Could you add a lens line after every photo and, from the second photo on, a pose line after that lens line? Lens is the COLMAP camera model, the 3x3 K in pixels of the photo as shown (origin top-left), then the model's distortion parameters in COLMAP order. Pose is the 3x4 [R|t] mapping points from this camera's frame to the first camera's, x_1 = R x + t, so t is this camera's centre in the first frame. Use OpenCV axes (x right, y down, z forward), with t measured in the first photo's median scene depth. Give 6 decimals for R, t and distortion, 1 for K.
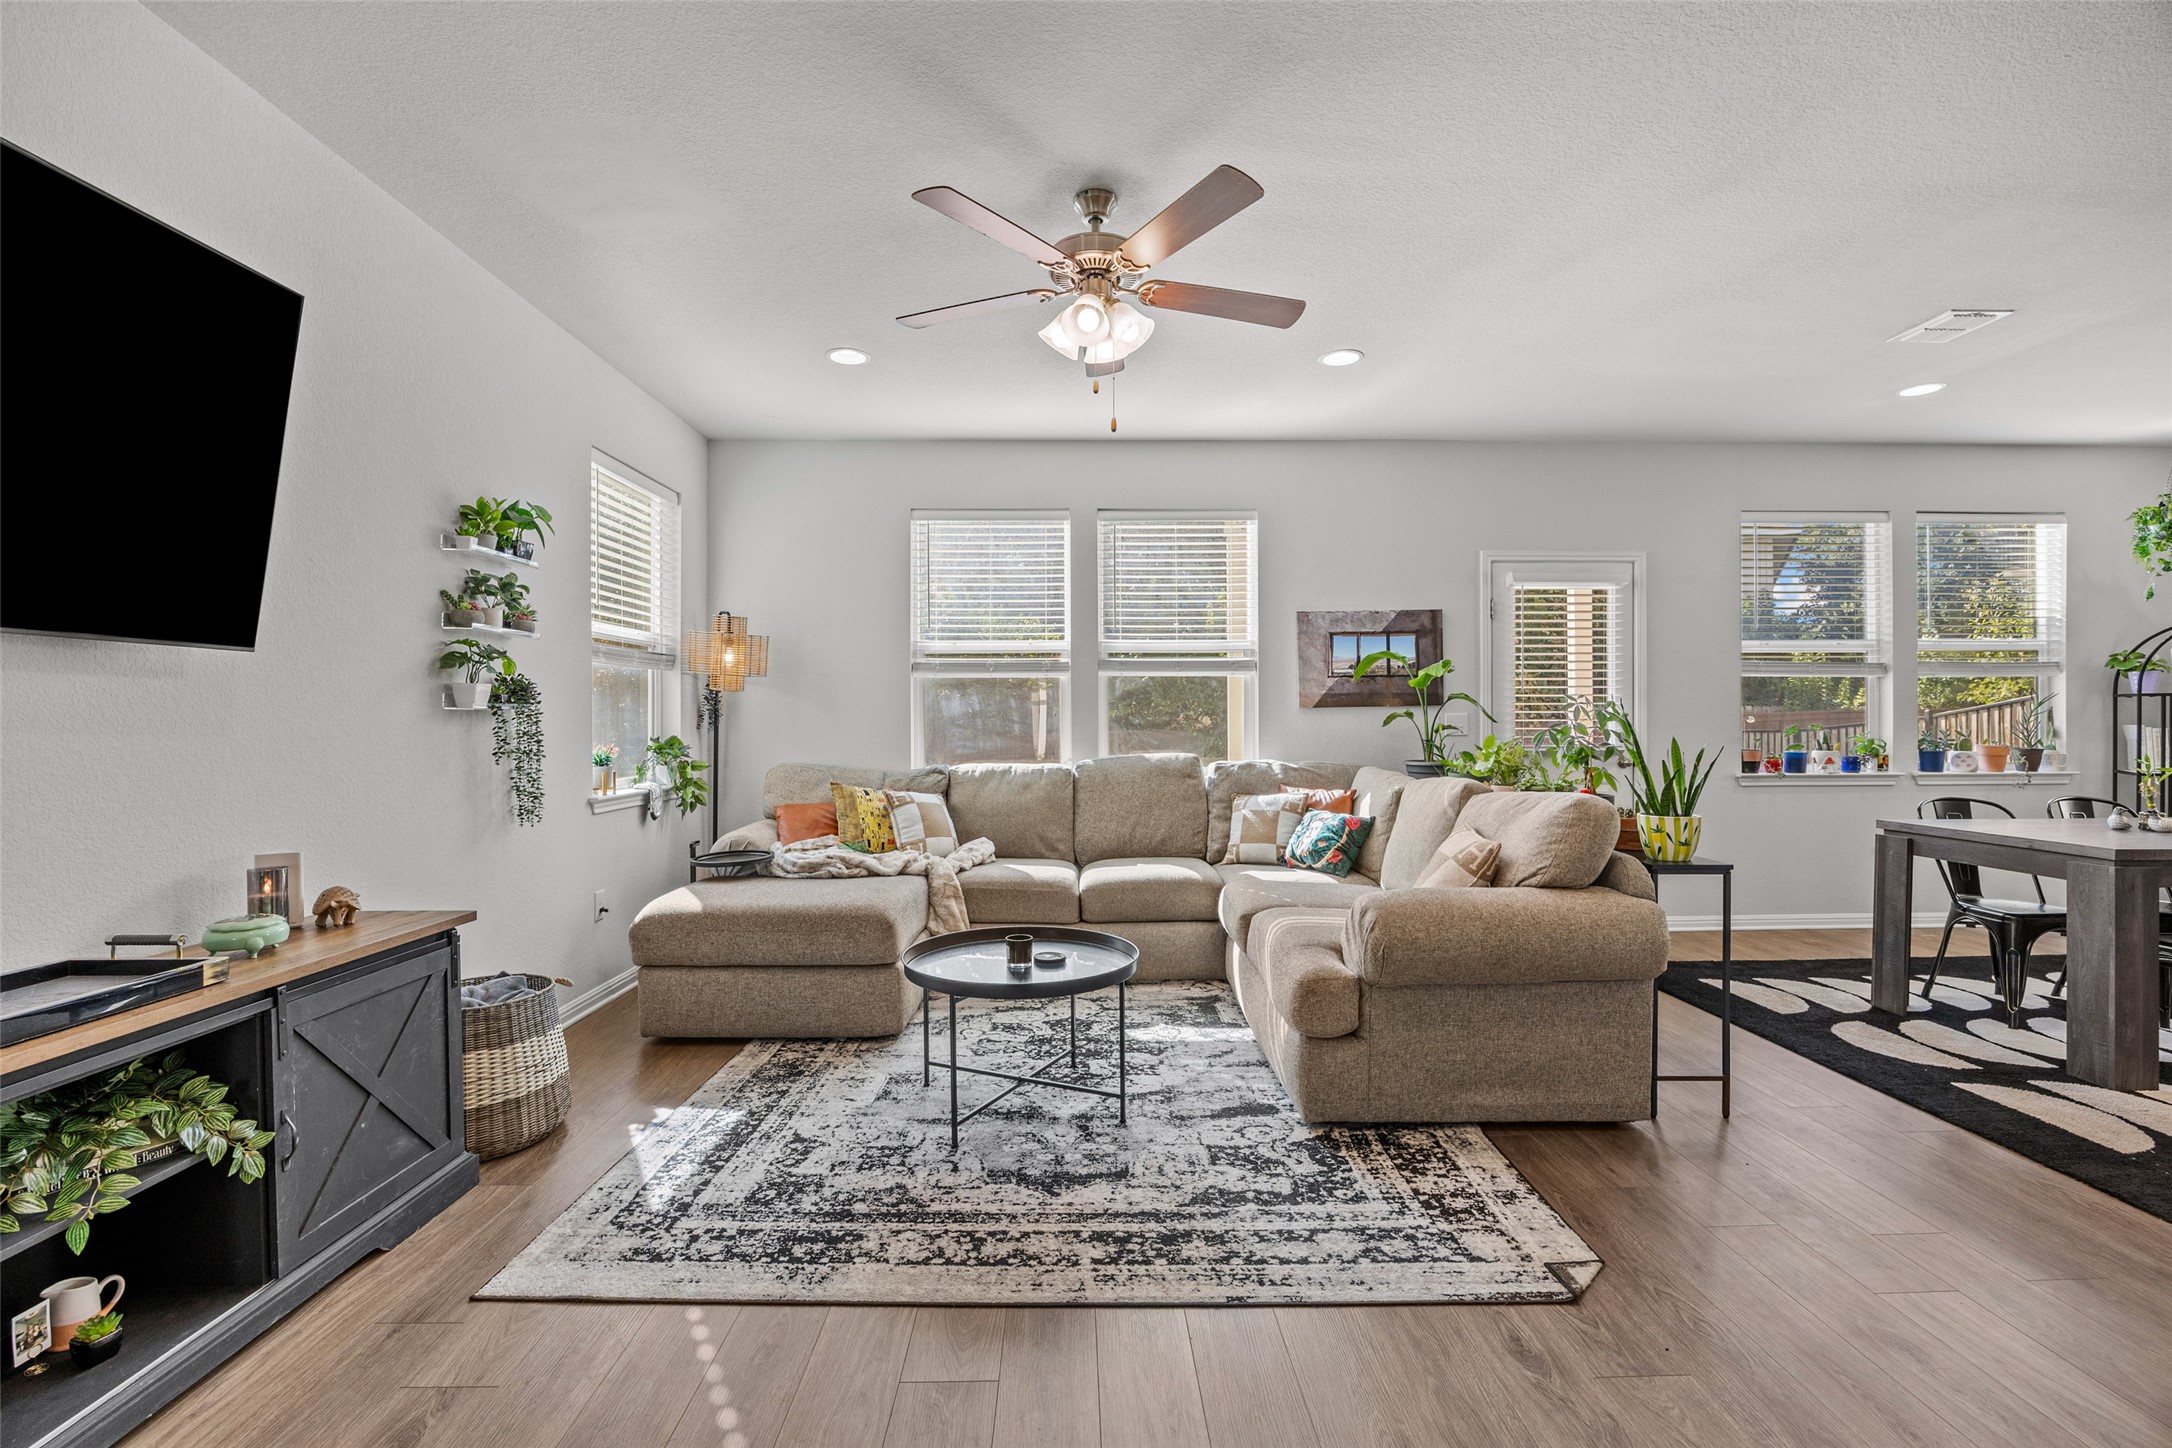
lens RADIAL K [[949.6, 0, 1088.4], [0, 949.6, 722.0], [0, 0, 1]] dist [-0.011054, 0.000210]
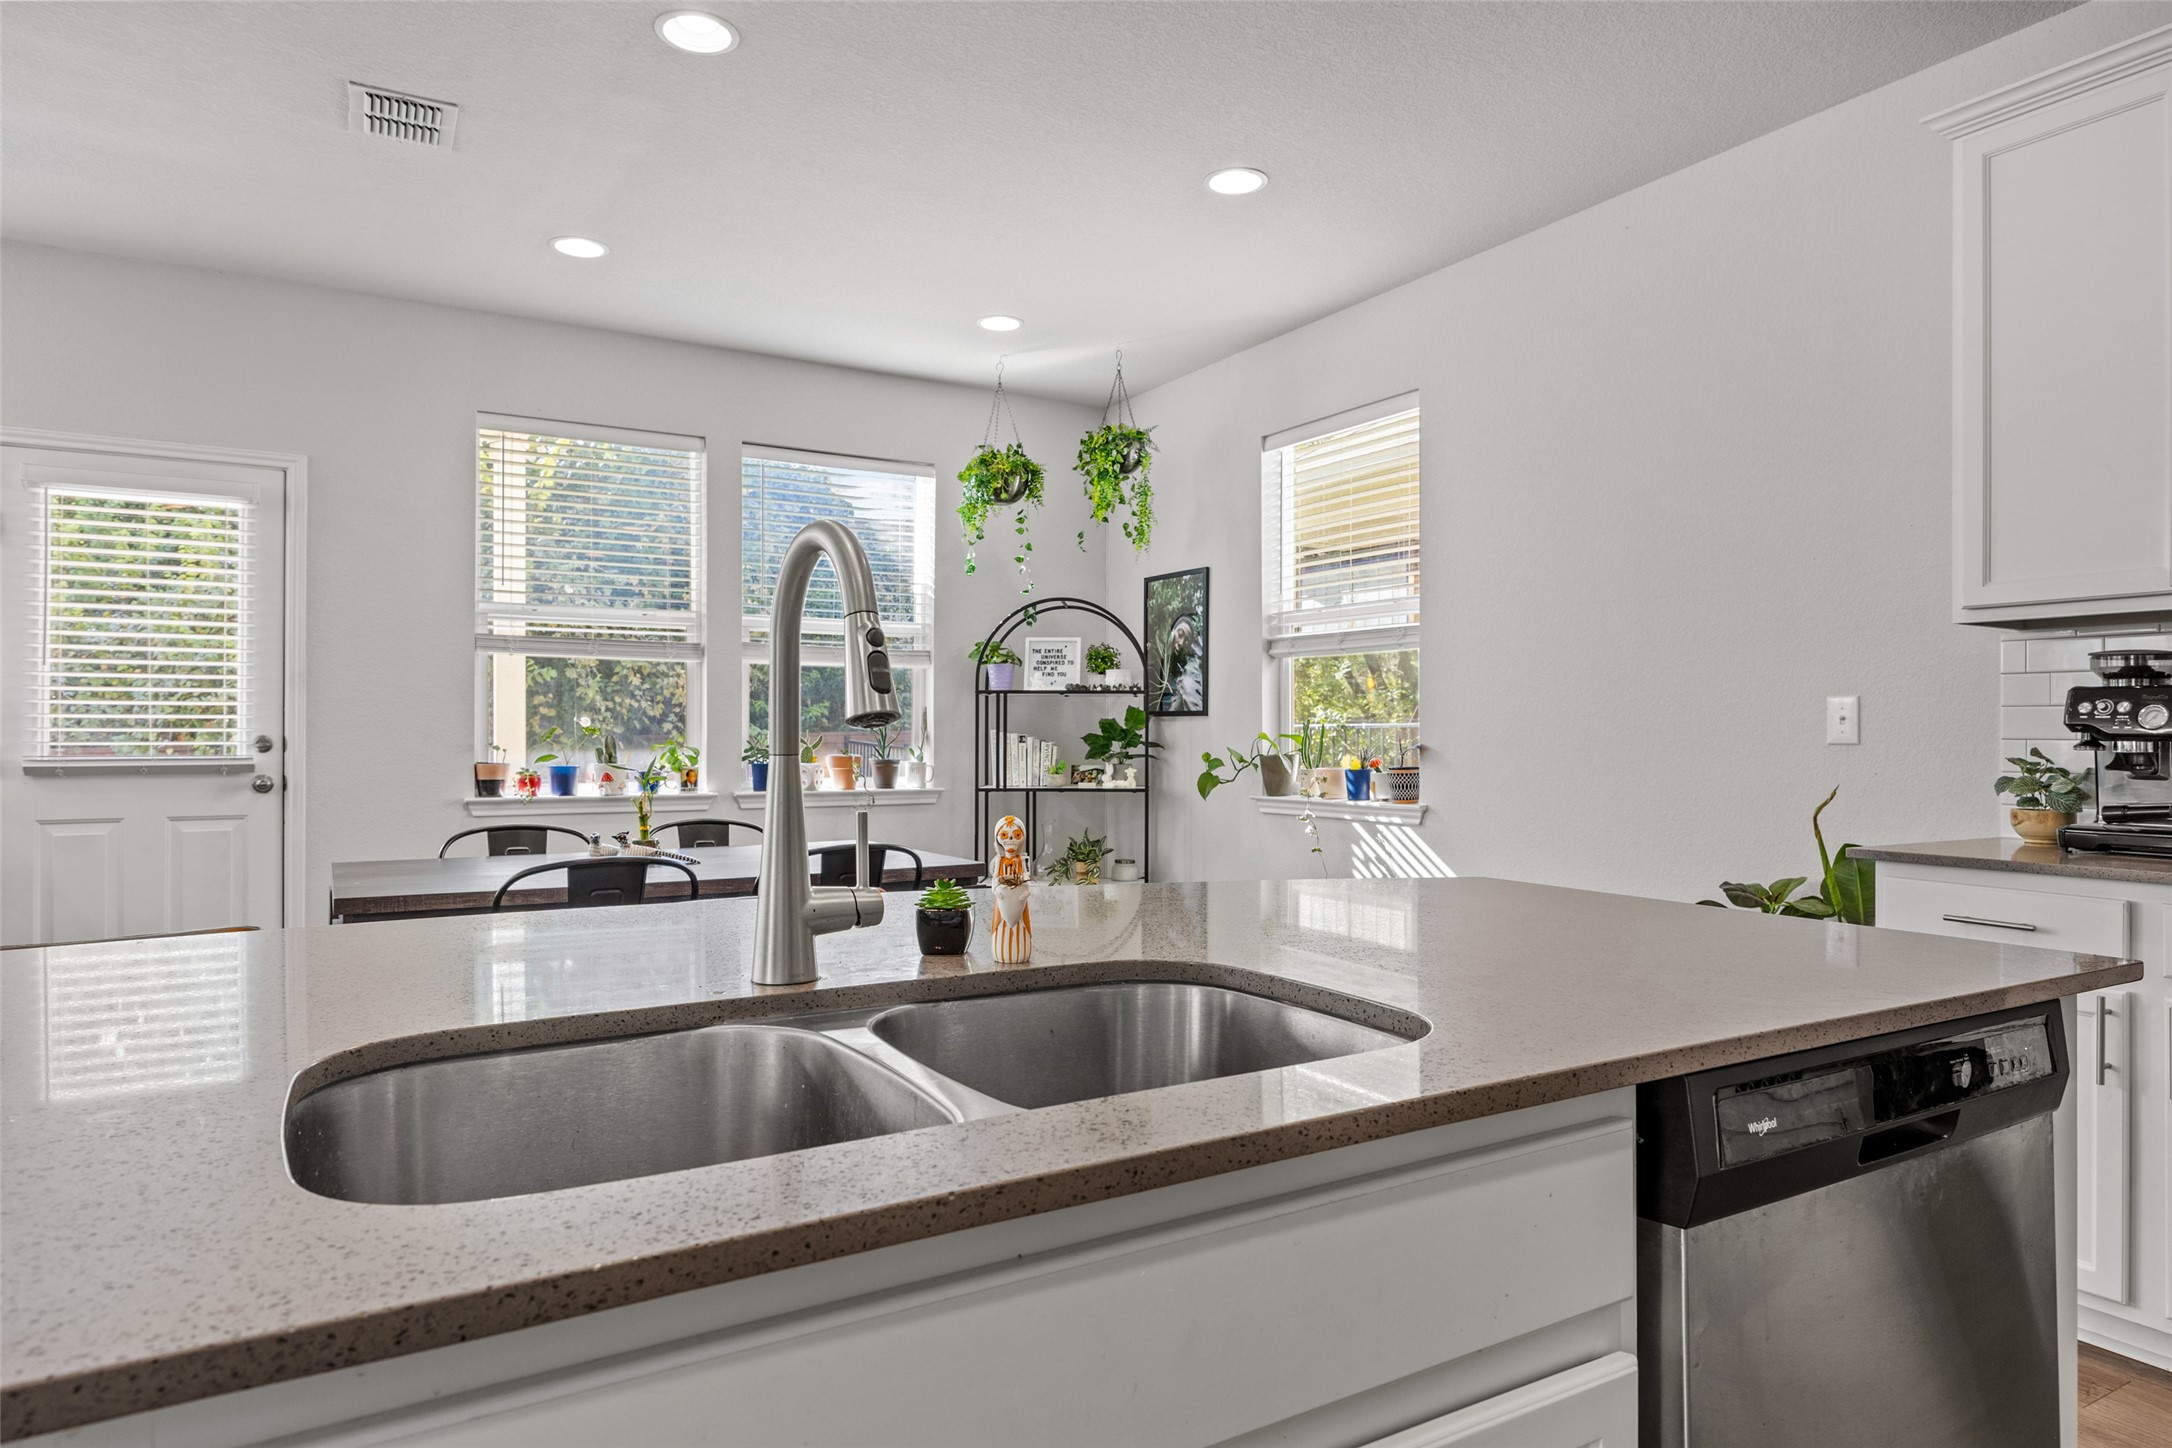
lens RADIAL K [[1295.7, 0, 1085.6], [0, 1295.7, 726.9], [0, 0, 1]] dist [0.004153, 0.000500]
pose [[0.872790, 0.007923, 0.488032, 0.770152], [-0.001602, 0.999909, -0.013369, 0.019078], [-0.488093, 0.010886, 0.872724, -0.031452]]
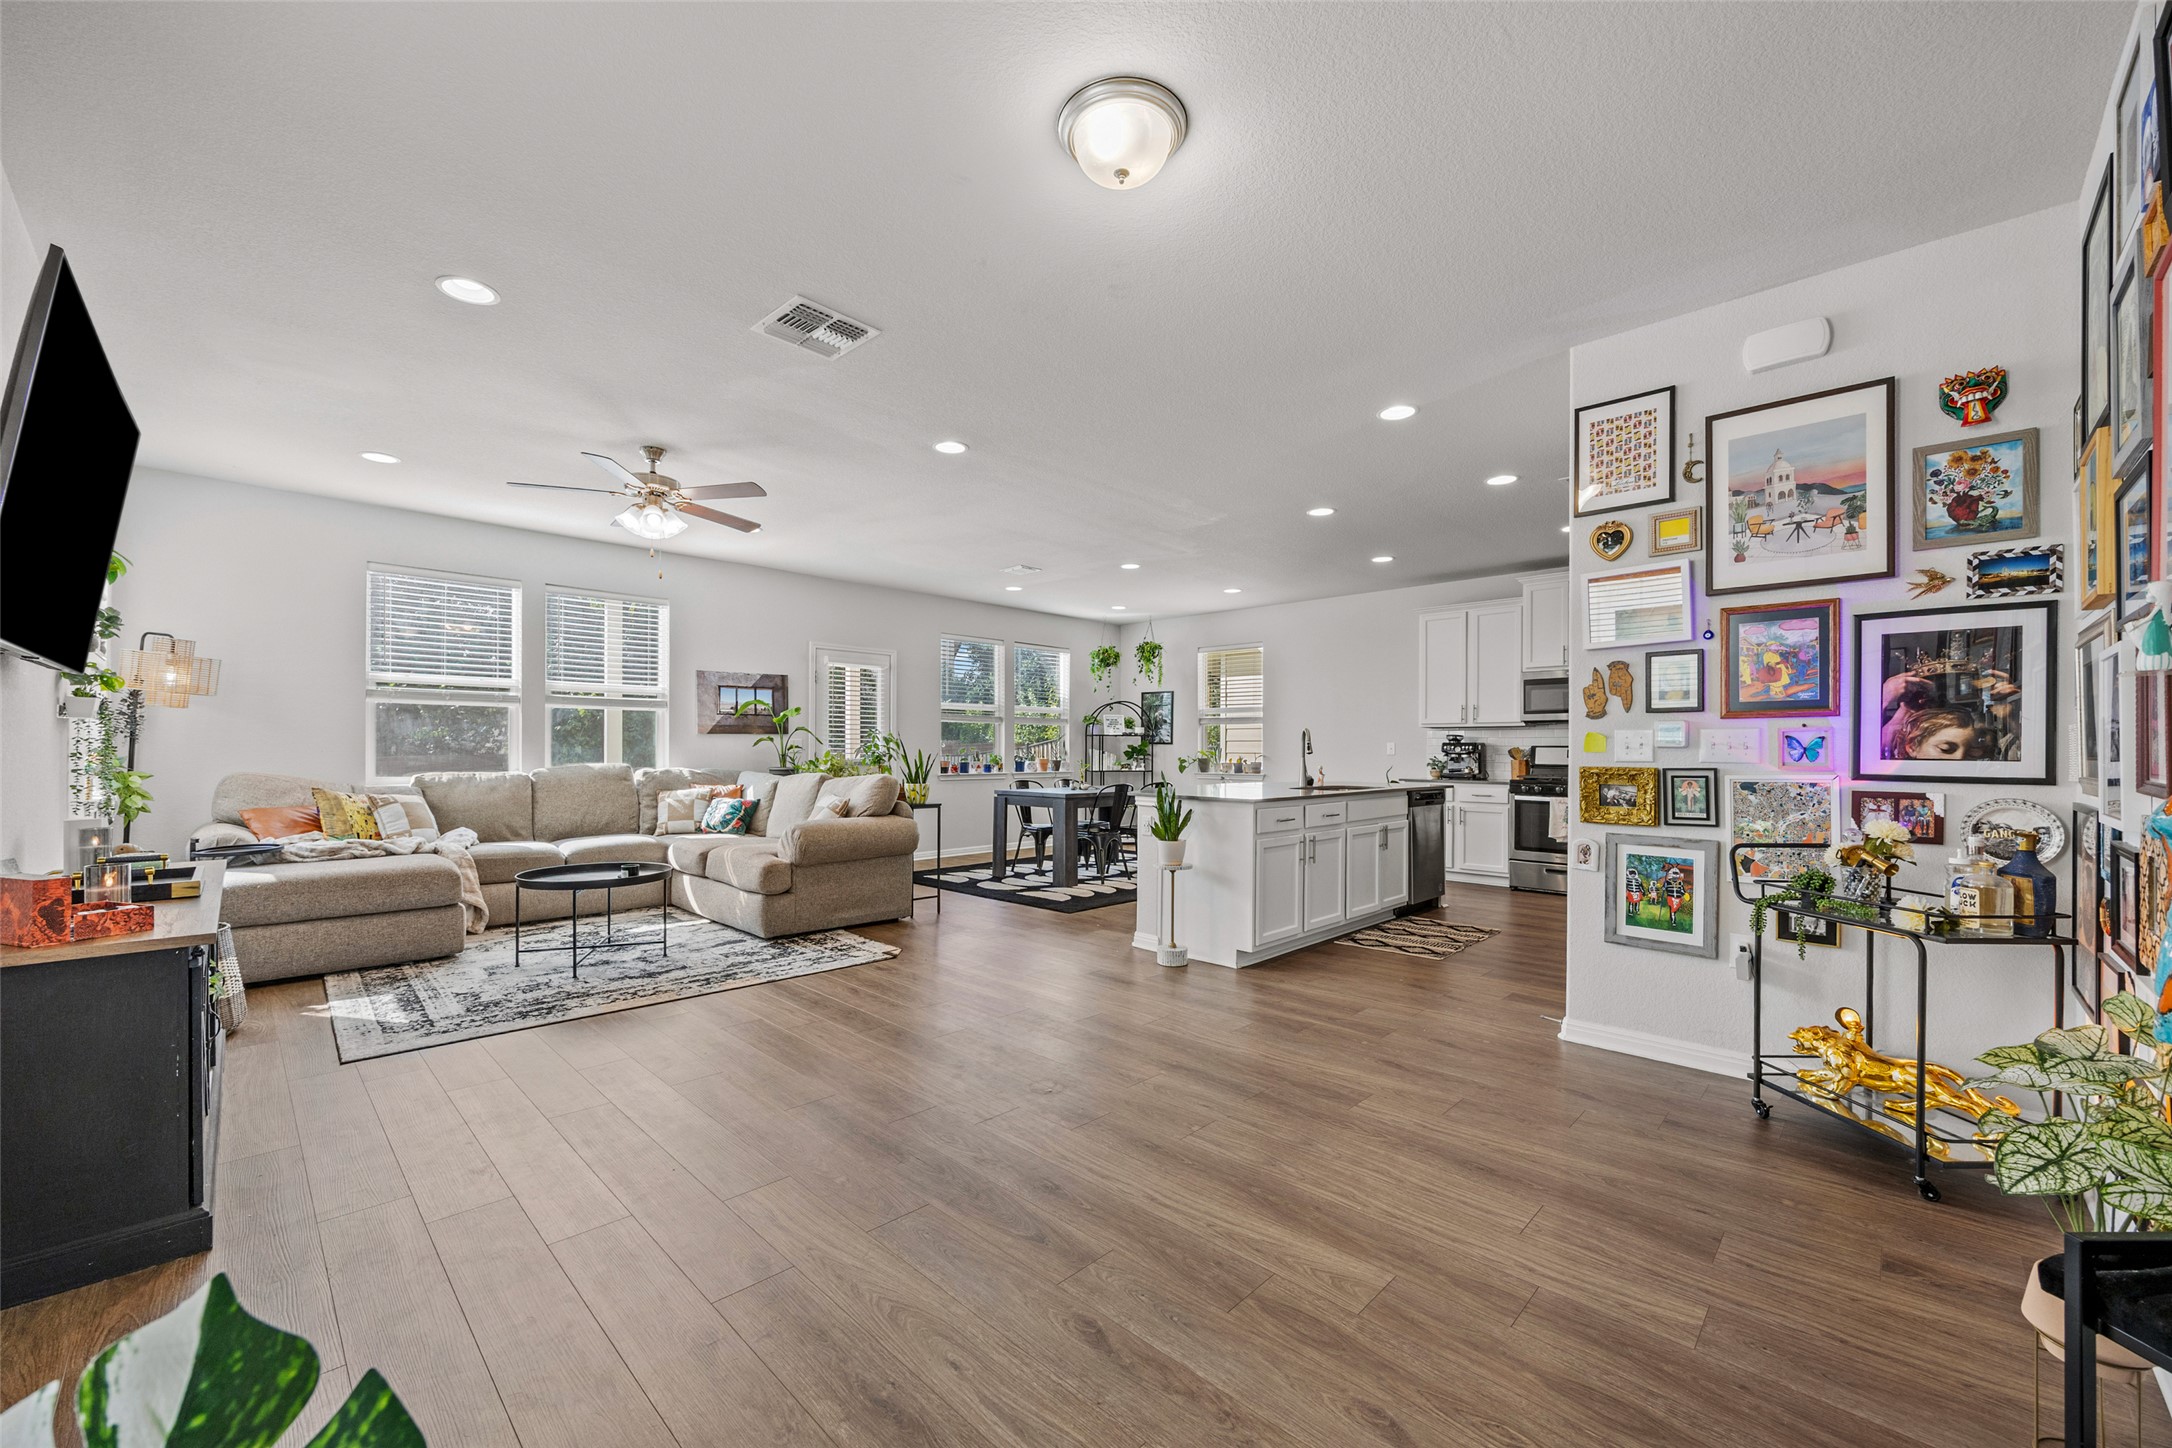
lens RADIAL K [[863.4, 0, 1080.1], [0, 863.4, 752.4], [0, 0, 1]] dist [0.000170, -0.000147]
pose [[0.714123, 0.004193, 0.700008, -0.371362], [-0.003660, 0.999991, -0.002256, 0.019103], [-0.700011, -0.000951, 0.714132, -0.500544]]
